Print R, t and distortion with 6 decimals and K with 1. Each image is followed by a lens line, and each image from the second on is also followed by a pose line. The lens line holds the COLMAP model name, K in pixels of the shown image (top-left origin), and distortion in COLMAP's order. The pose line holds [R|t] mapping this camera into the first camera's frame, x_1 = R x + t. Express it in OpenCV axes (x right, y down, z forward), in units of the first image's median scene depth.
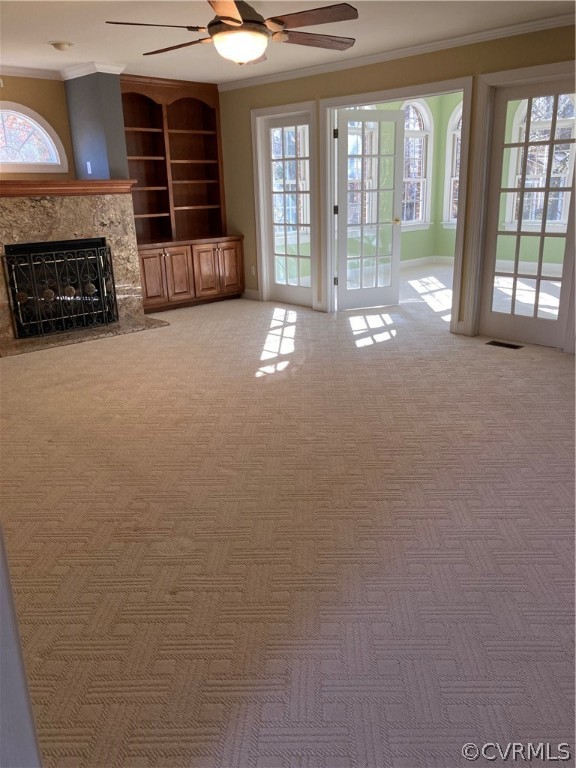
lens RADIAL K [[628.1, 0, 288.0], [0, 628.1, 384.0], [0, 0, 1]] dist [0.004835, -0.000606]
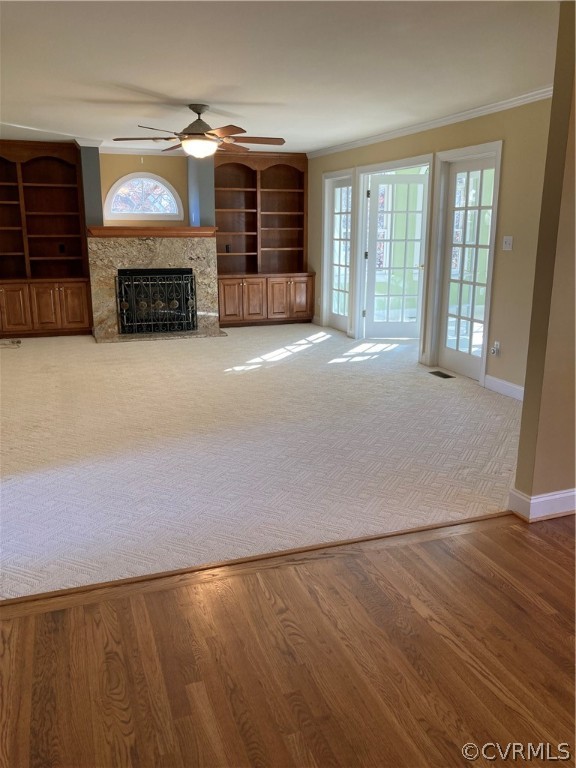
lens RADIAL K [[628.1, 0, 288.0], [0, 628.1, 384.0], [0, 0, 1]] dist [0.004835, -0.000606]
pose [[0.915934, 0.121489, -0.382500, 0.438300], [-0.142606, 0.989405, -0.027230, 0.023075], [0.375139, 0.079488, 0.923554, -0.158563]]
